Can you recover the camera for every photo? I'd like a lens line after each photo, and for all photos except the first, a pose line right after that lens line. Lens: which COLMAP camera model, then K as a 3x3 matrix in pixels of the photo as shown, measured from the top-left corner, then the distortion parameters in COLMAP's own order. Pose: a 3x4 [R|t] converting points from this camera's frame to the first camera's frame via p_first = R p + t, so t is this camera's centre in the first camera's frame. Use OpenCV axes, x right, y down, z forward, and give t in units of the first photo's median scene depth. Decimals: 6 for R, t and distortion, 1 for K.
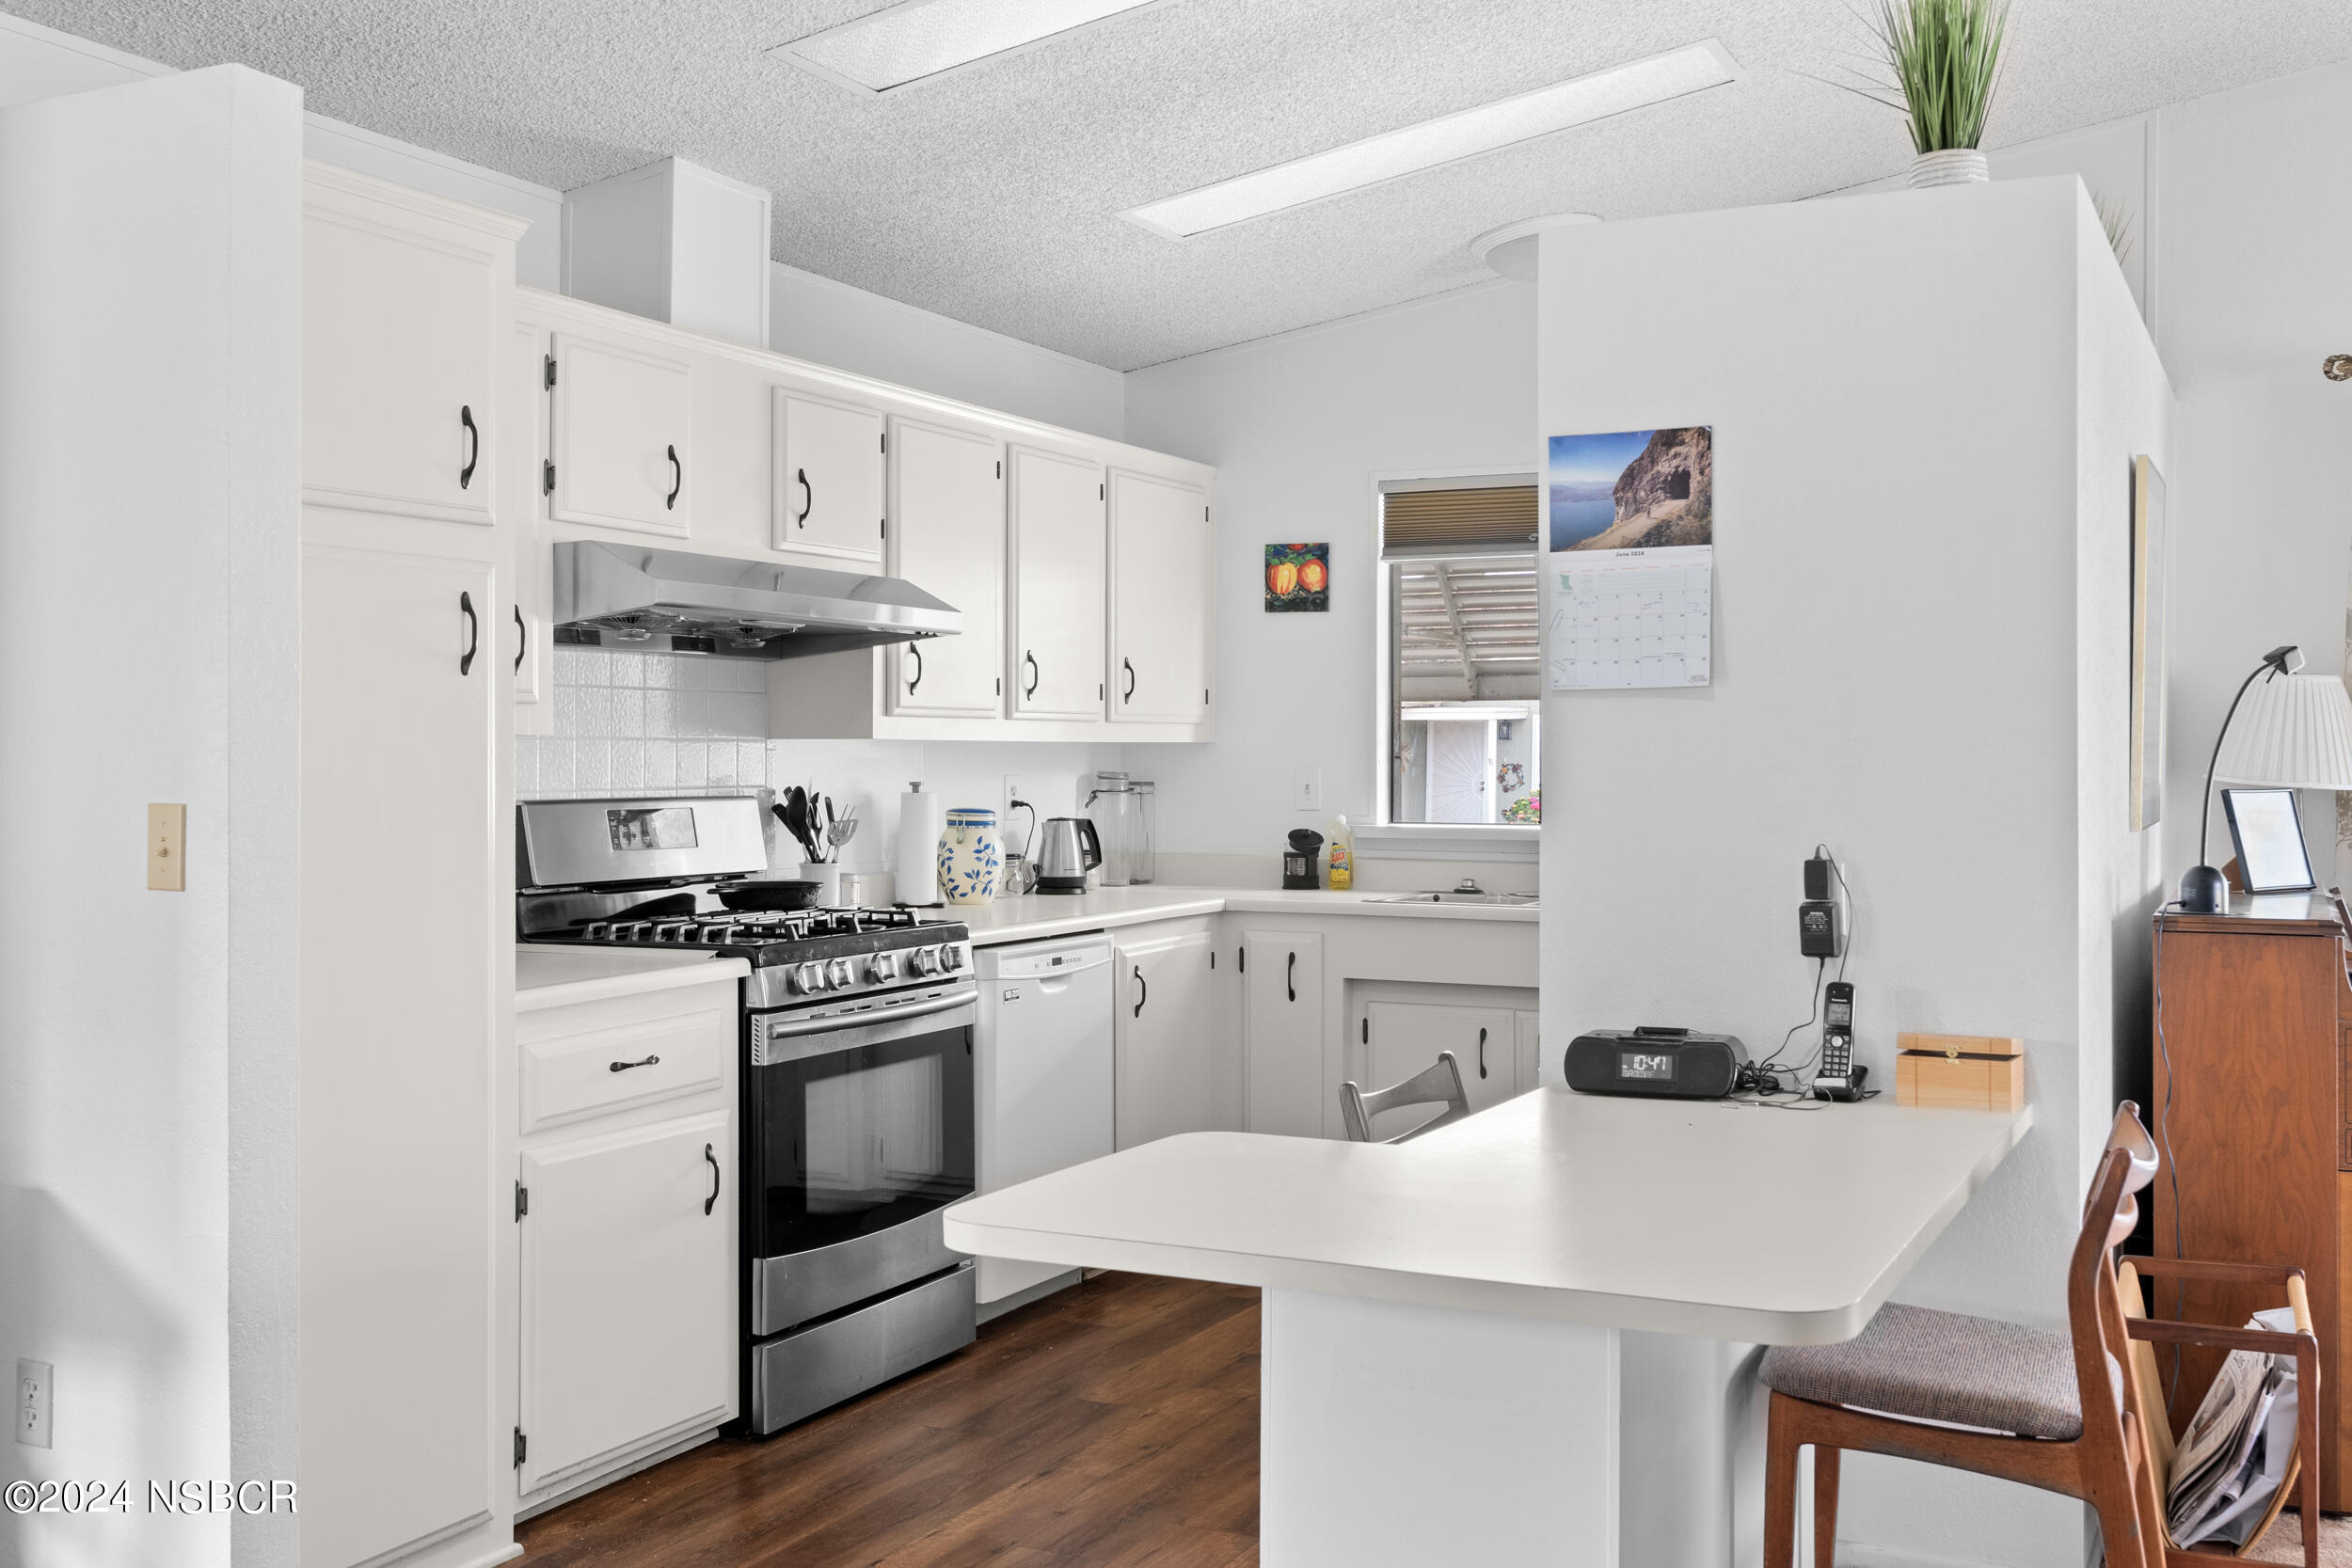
lens RADIAL K [[2317.5, 0, 1163.6], [0, 2317.5, 729.4], [0, 0, 1]] dist [0.004473, 0.016809]
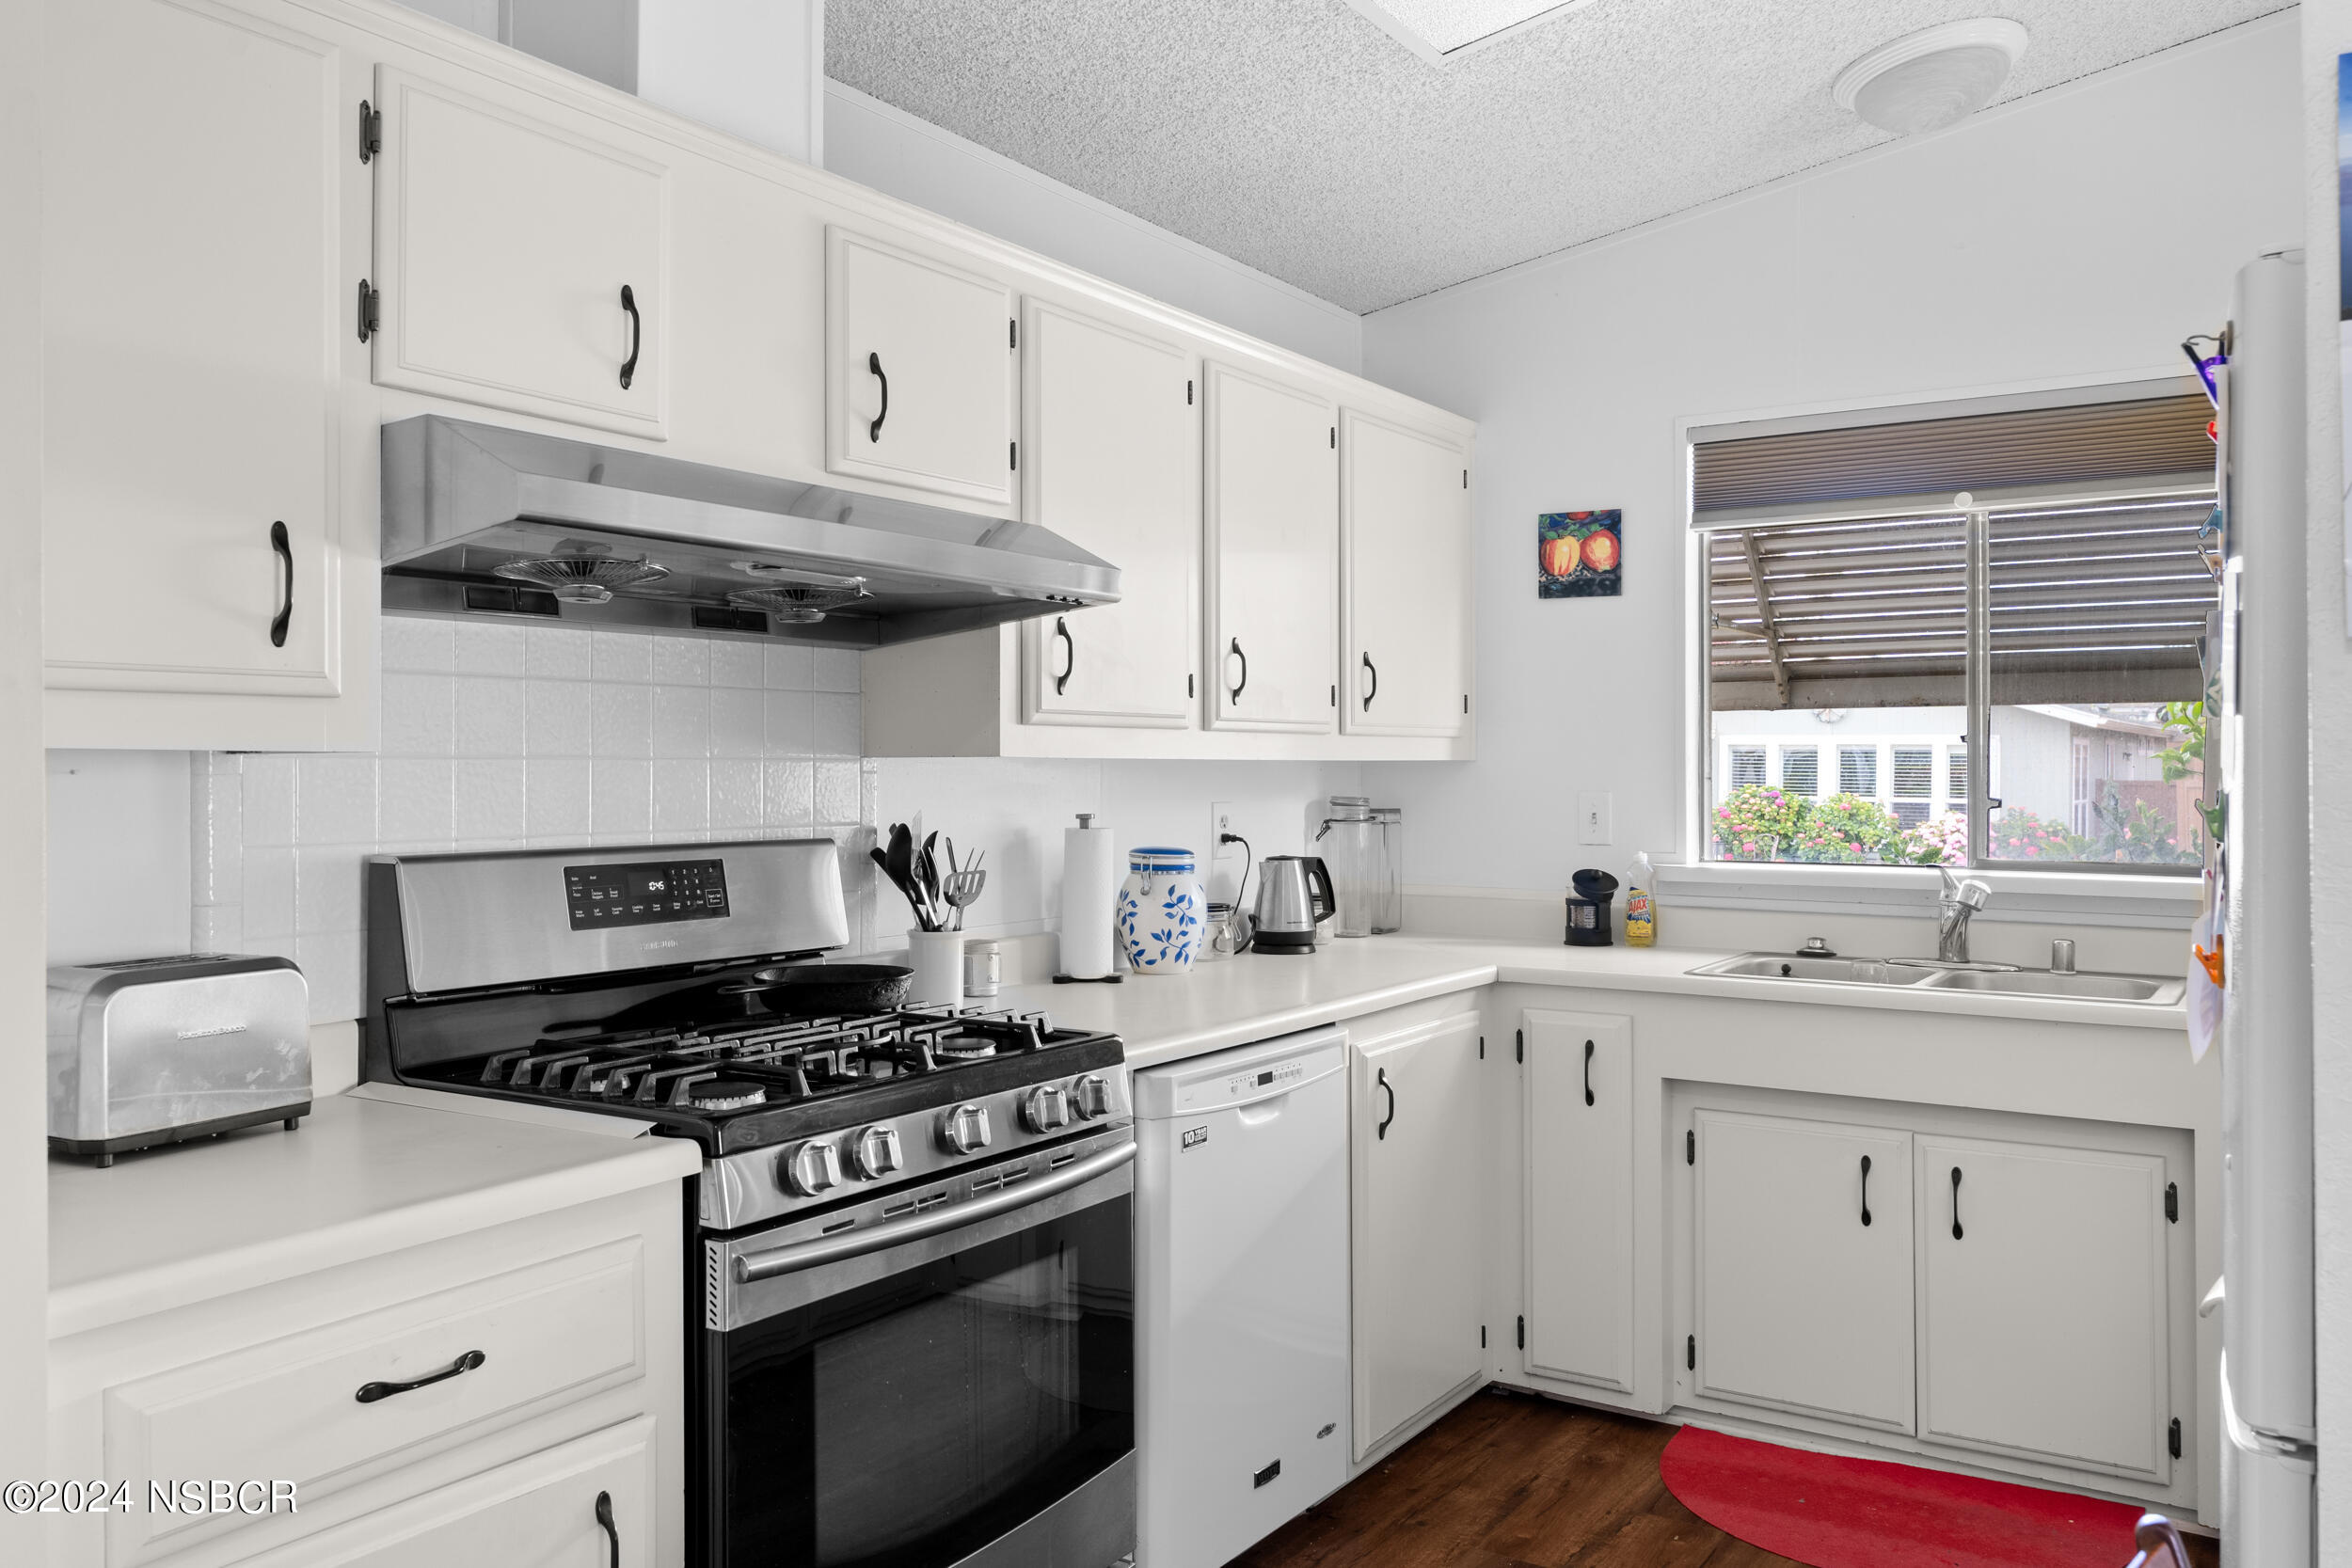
lens RADIAL K [[1789.0, 0, 1161.6], [0, 1789.0, 756.9], [0, 0, 1]] dist [0.001568, 0.004104]
pose [[0.991450, -0.003641, -0.130438, -0.006834], [0.004060, 0.999987, 0.002944, 0.002693], [0.130426, -0.003449, 0.991452, 0.470664]]
